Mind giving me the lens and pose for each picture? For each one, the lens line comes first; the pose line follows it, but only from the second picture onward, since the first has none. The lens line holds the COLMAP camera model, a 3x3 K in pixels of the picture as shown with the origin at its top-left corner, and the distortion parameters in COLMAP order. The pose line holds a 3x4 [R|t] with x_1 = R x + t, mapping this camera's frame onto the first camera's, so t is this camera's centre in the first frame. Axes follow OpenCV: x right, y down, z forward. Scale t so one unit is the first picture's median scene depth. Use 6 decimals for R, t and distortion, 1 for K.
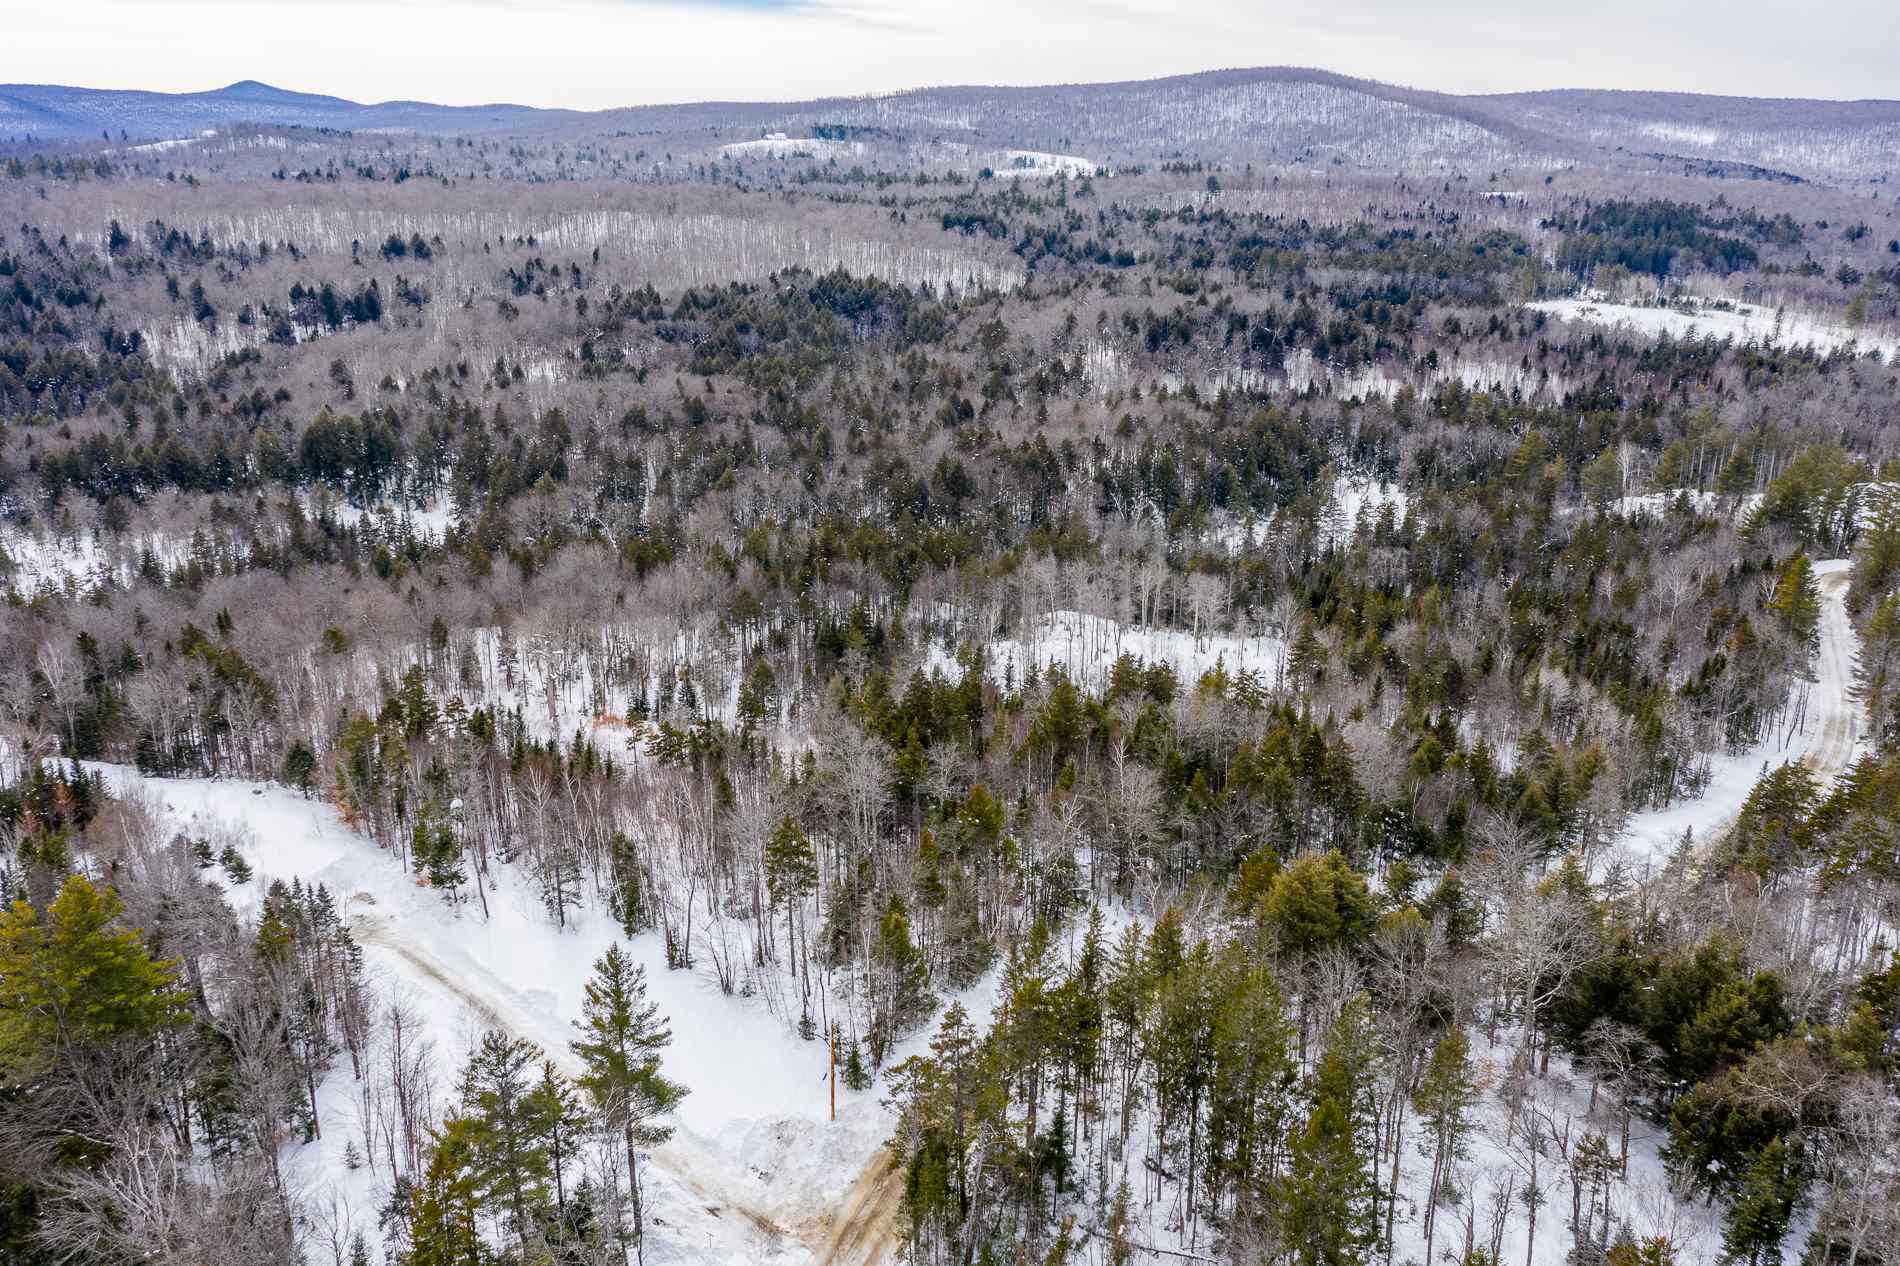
lens RADIAL K [[1513.8, 0, 950.0], [0, 1513.8, 633.0], [0, 0, 1]] dist [-0.007679, 0.006916]
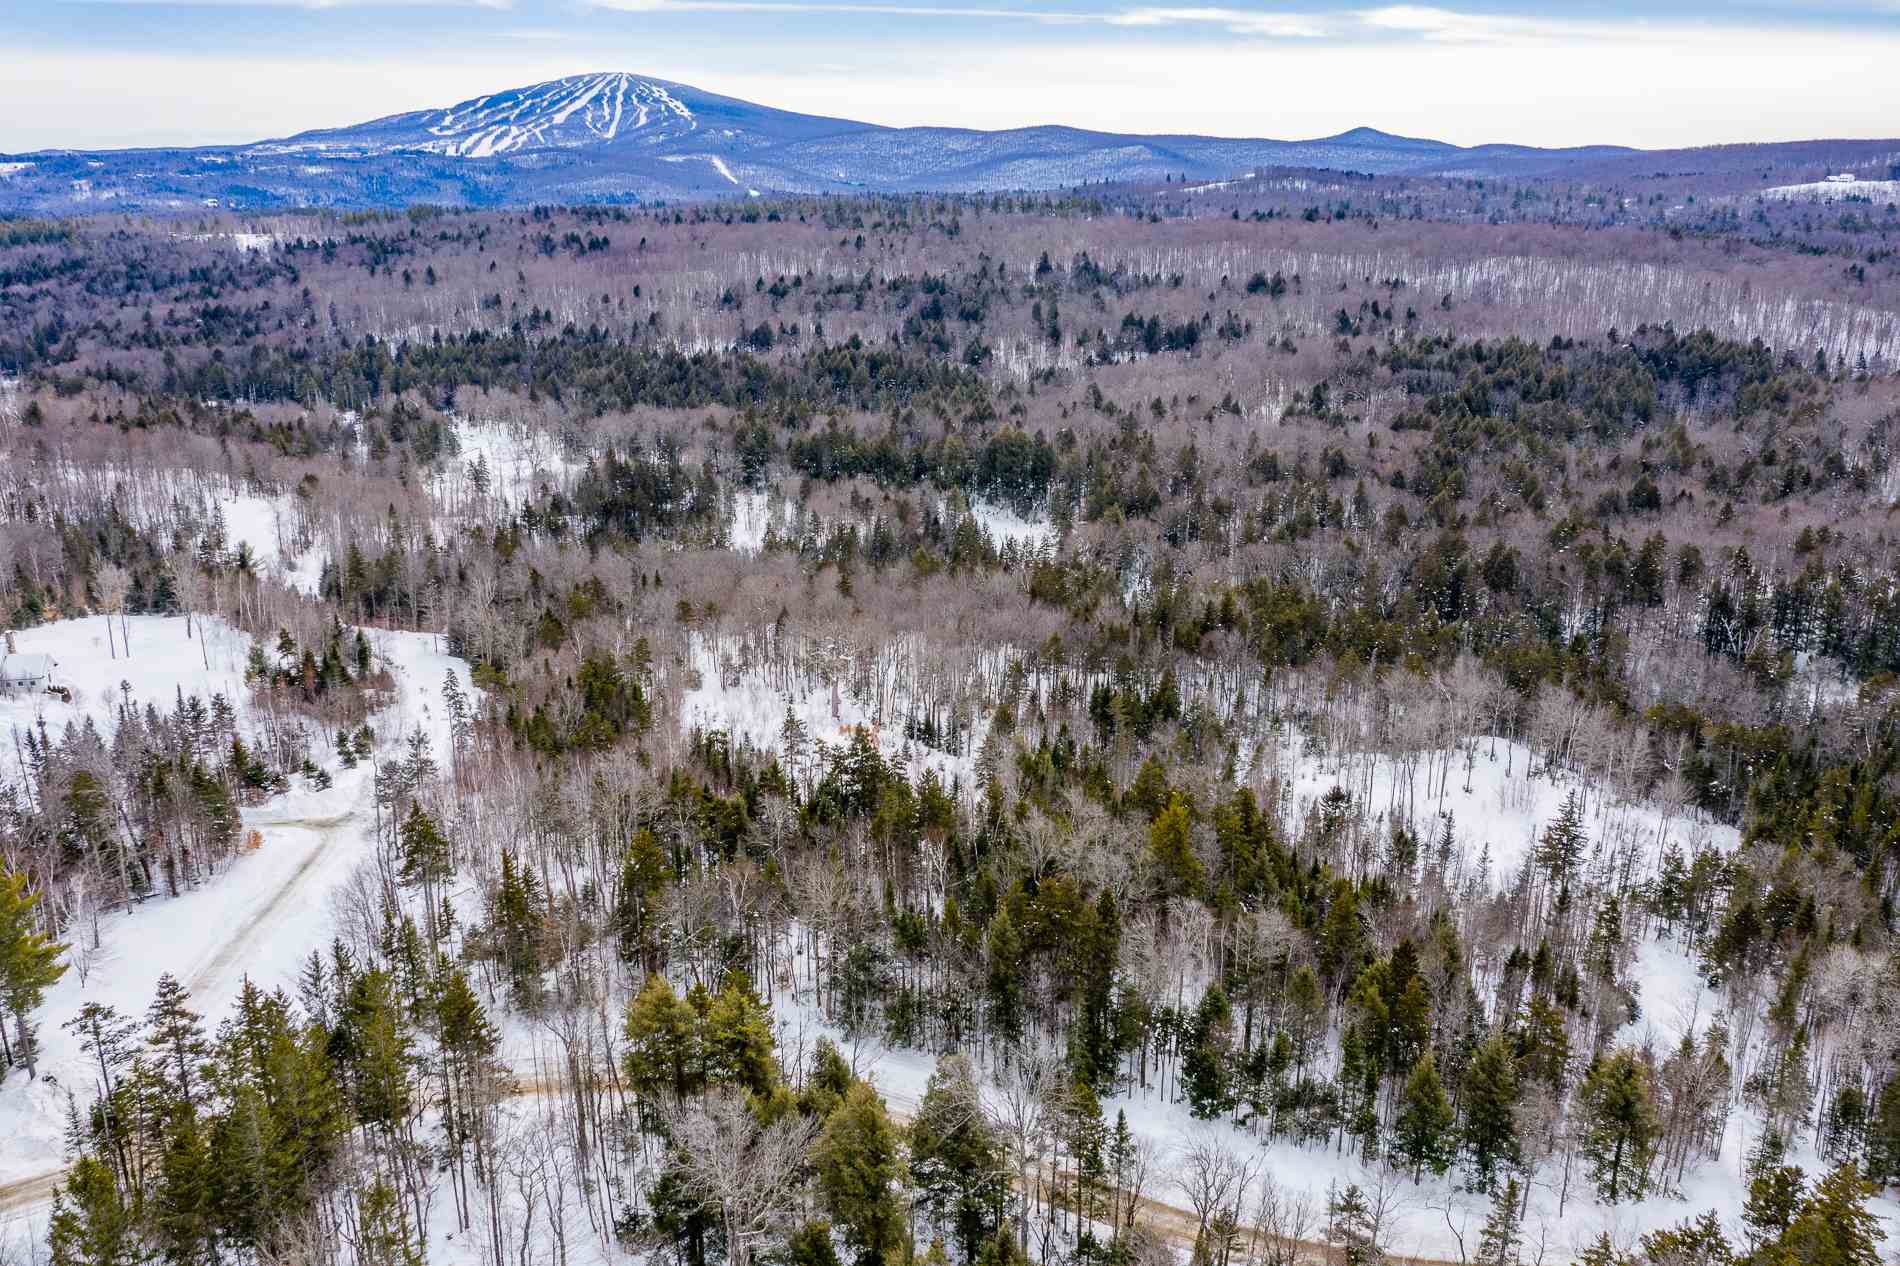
lens RADIAL K [[1513.8, 0, 950.0], [0, 1513.8, 633.0], [0, 0, 1]] dist [-0.007679, 0.006916]
pose [[0.777702, 0.177200, -0.603142, 0.127165], [-0.192563, 0.980479, 0.039766, -0.017728], [0.598414, 0.085217, 0.796642, 0.055710]]
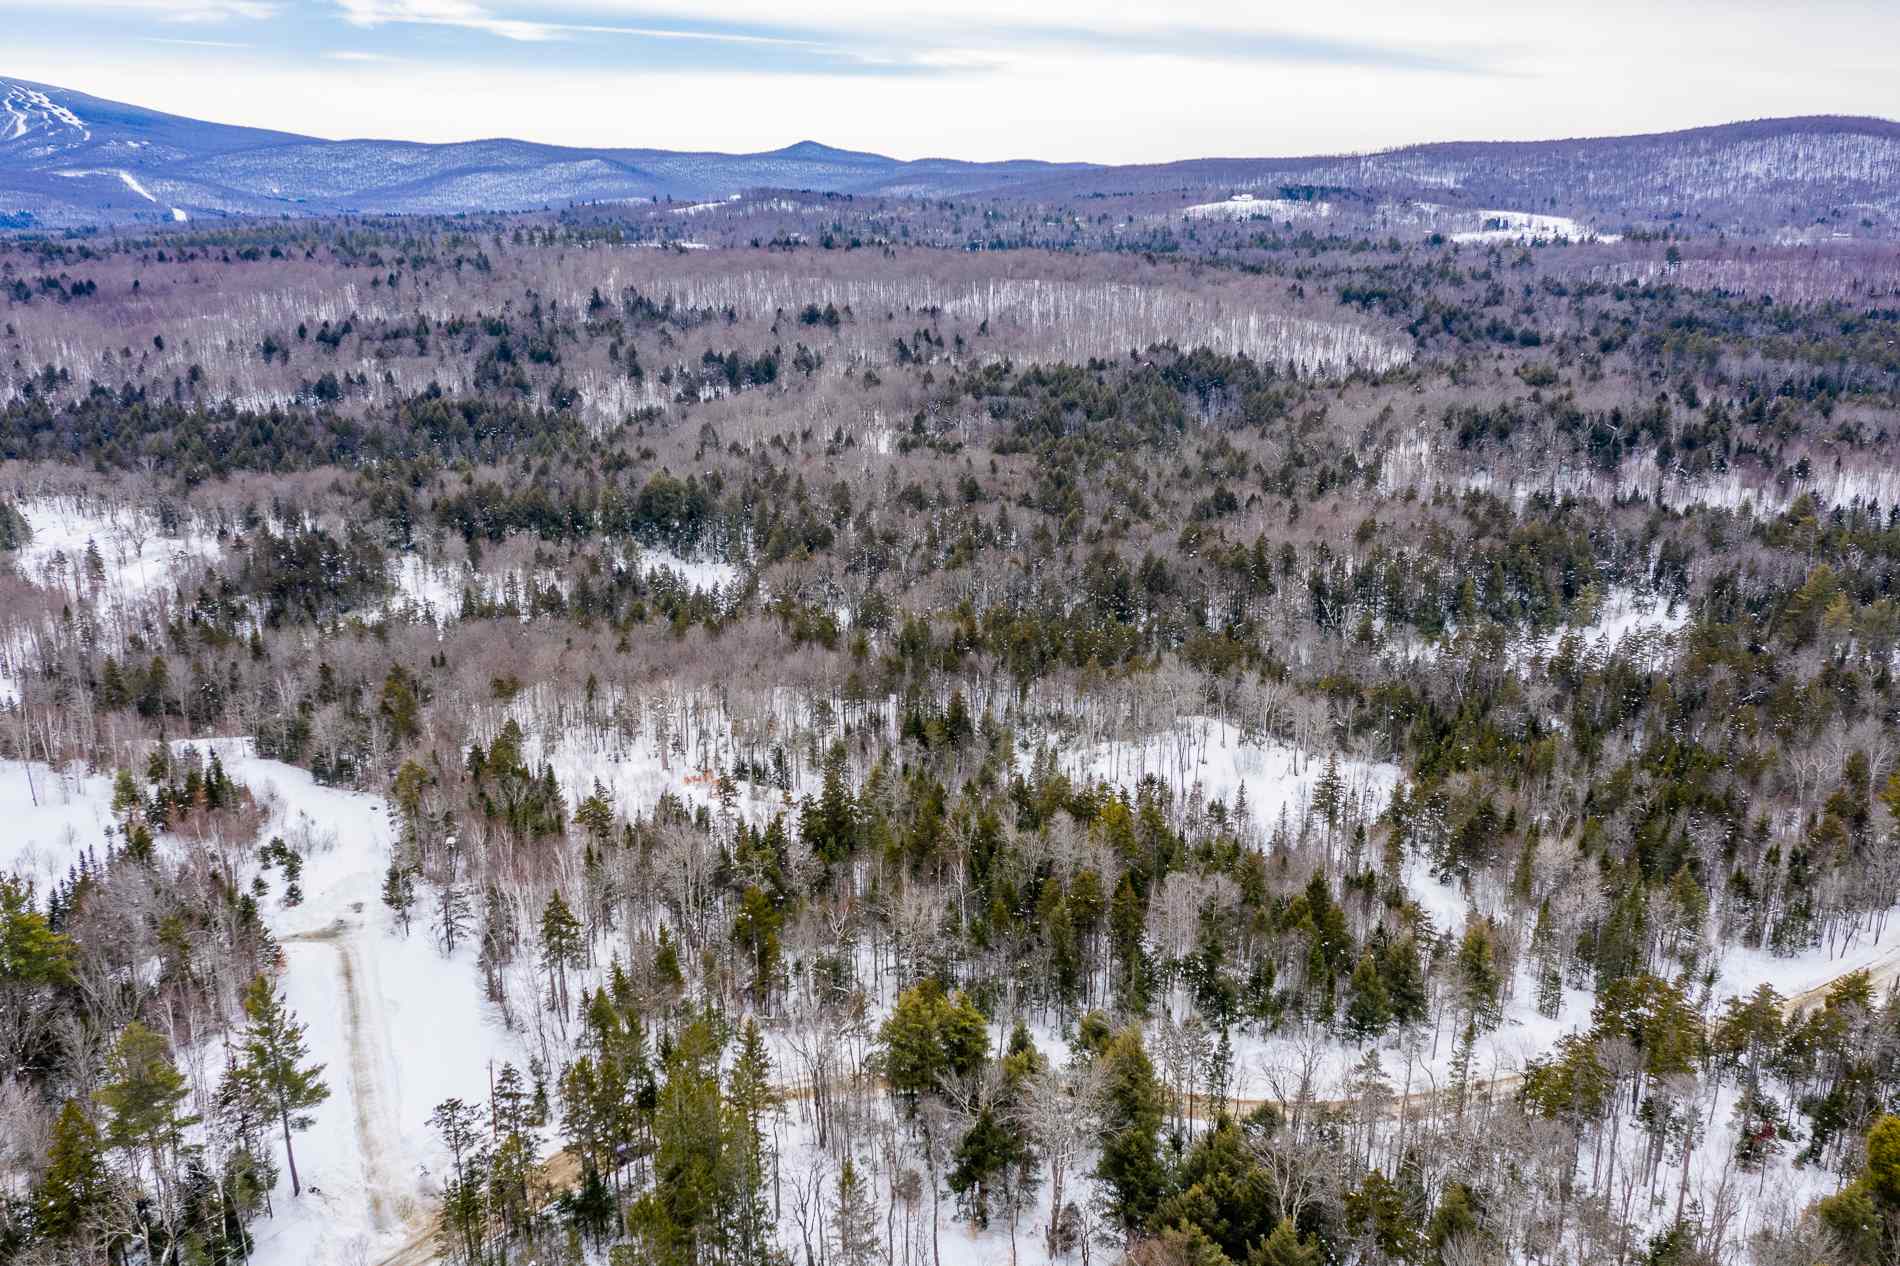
lens RADIAL K [[1501.9, 0, 950.0], [0, 1501.9, 633.0], [0, 0, 1]] dist [-0.006563, -0.001280]
pose [[0.946066, 0.085868, -0.312386, 0.087196], [-0.094233, 0.995481, -0.011751, -0.016437], [0.309965, 0.040554, 0.949883, -0.011179]]
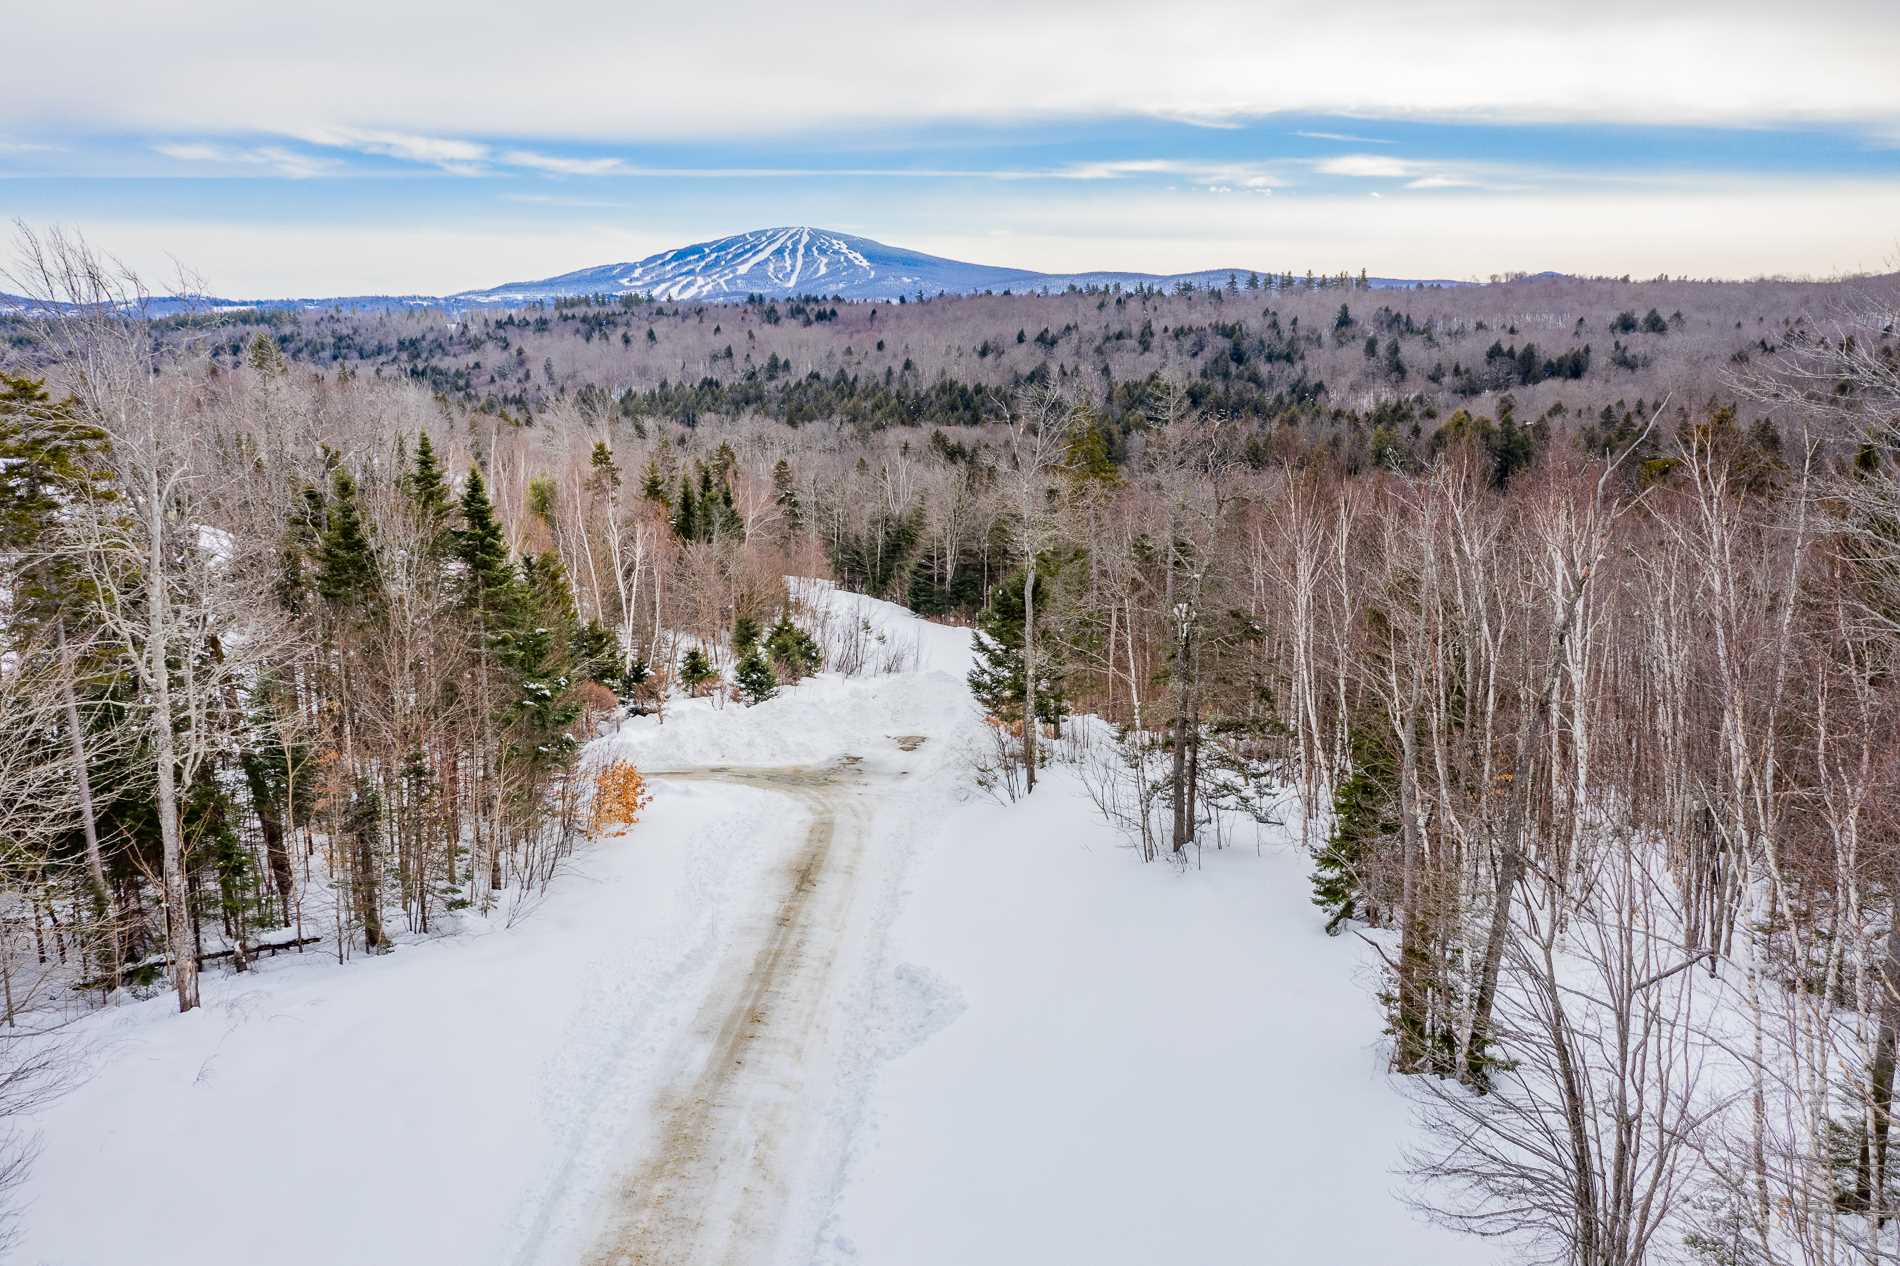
lens RADIAL K [[1513.8, 0, 950.0], [0, 1513.8, 633.0], [0, 0, 1]] dist [-0.007679, 0.006916]
pose [[0.708951, 0.127729, -0.693595, -0.014280], [-0.211905, 0.976599, -0.036750, 0.029738], [0.672670, 0.173030, 0.719427, 0.128579]]
